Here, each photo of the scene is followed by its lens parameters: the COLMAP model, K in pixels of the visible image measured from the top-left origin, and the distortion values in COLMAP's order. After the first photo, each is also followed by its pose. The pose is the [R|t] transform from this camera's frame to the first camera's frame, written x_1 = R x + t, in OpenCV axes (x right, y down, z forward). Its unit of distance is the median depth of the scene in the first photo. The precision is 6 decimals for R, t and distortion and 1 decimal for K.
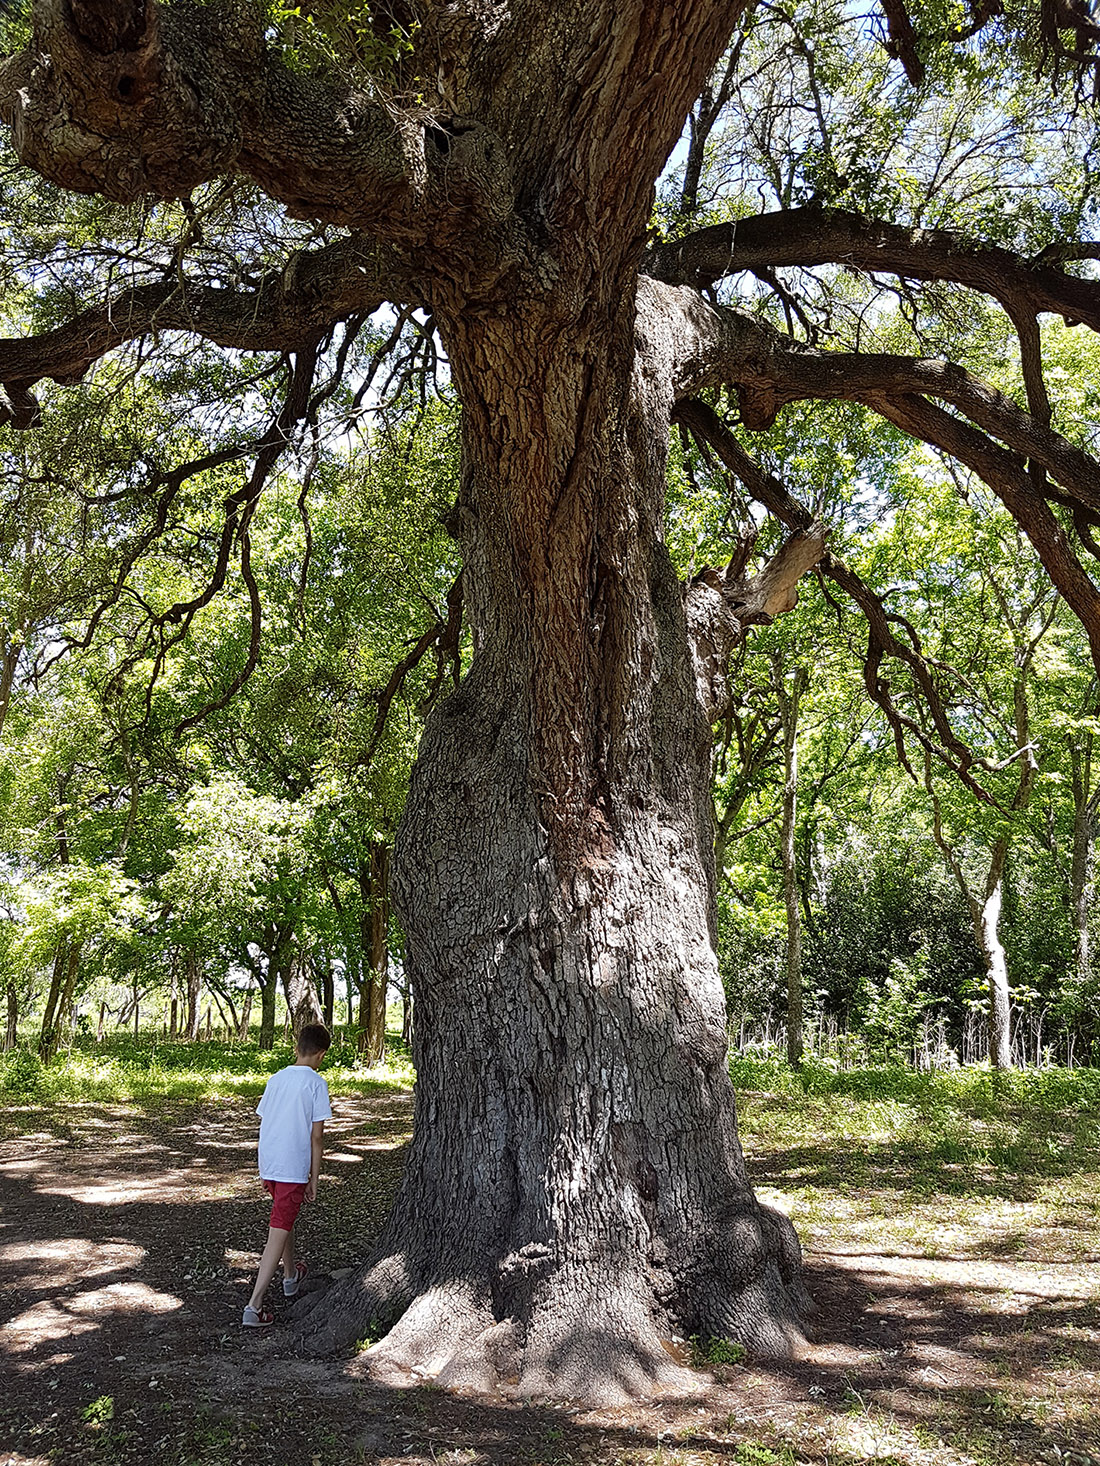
lens RADIAL K [[1420.8, 0, 551.4], [0, 1420.8, 732.6], [0, 0, 1]] dist [-0.028842, 0.000000]
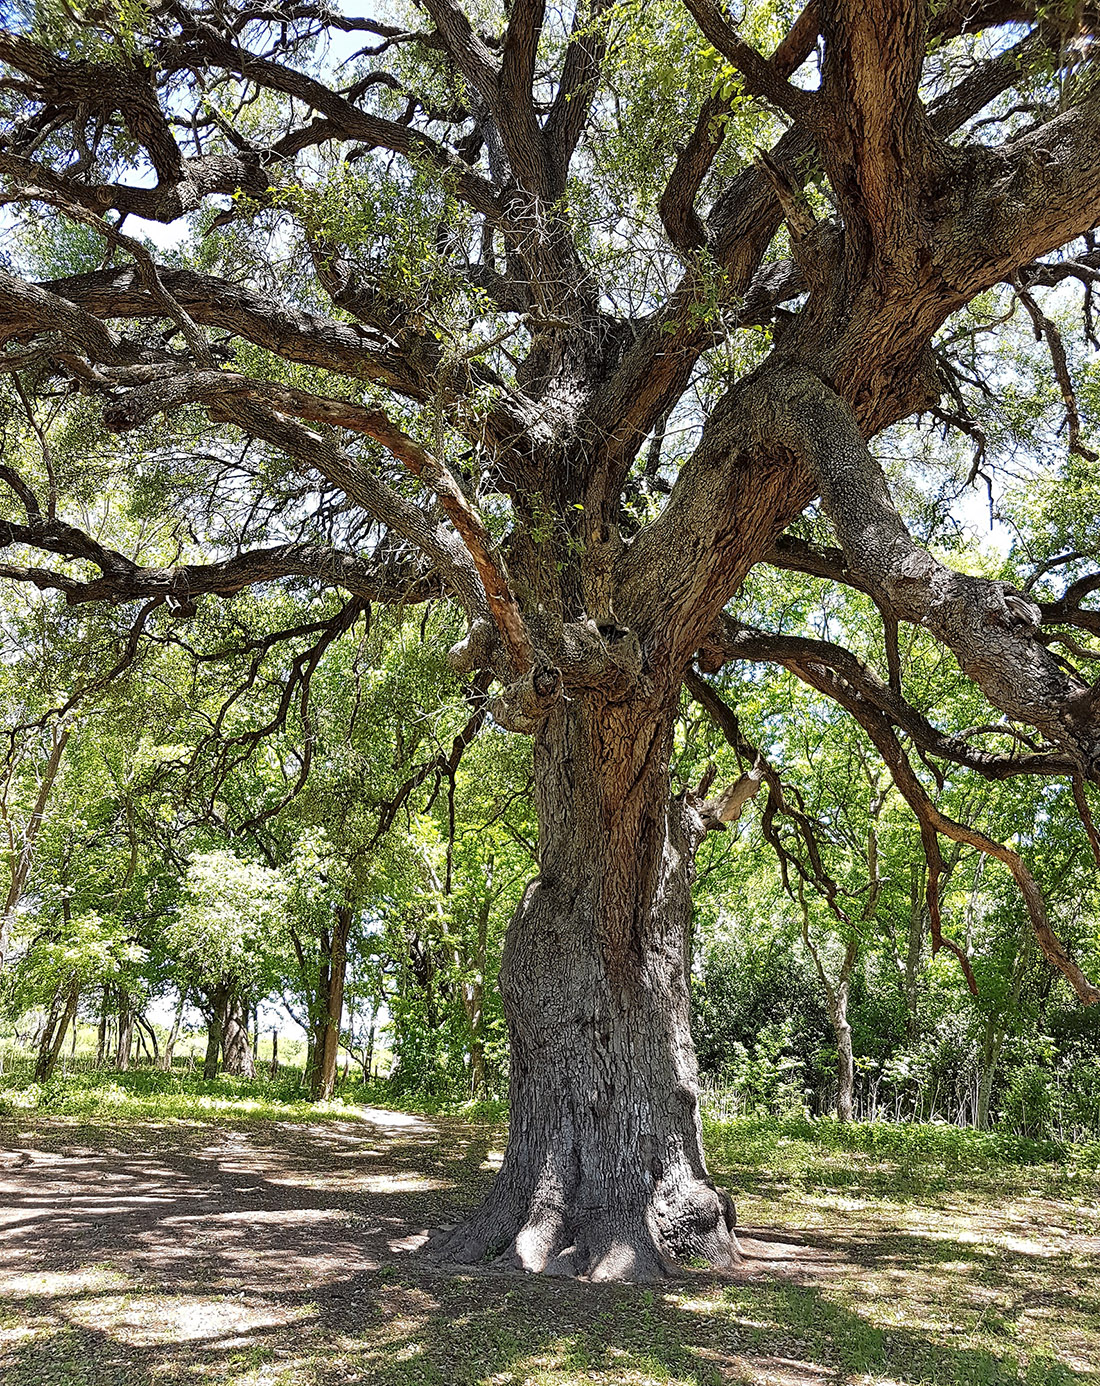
lens RADIAL K [[1355.0, 0, 548.7], [0, 1355.0, 694.2], [0, 0, 1]] dist [-0.025076, 0.000000]
pose [[0.994319, 0.068330, 0.081618, -0.095147], [-0.062697, 0.995596, -0.069694, -0.058104], [-0.086021, 0.064181, 0.994224, -0.275820]]
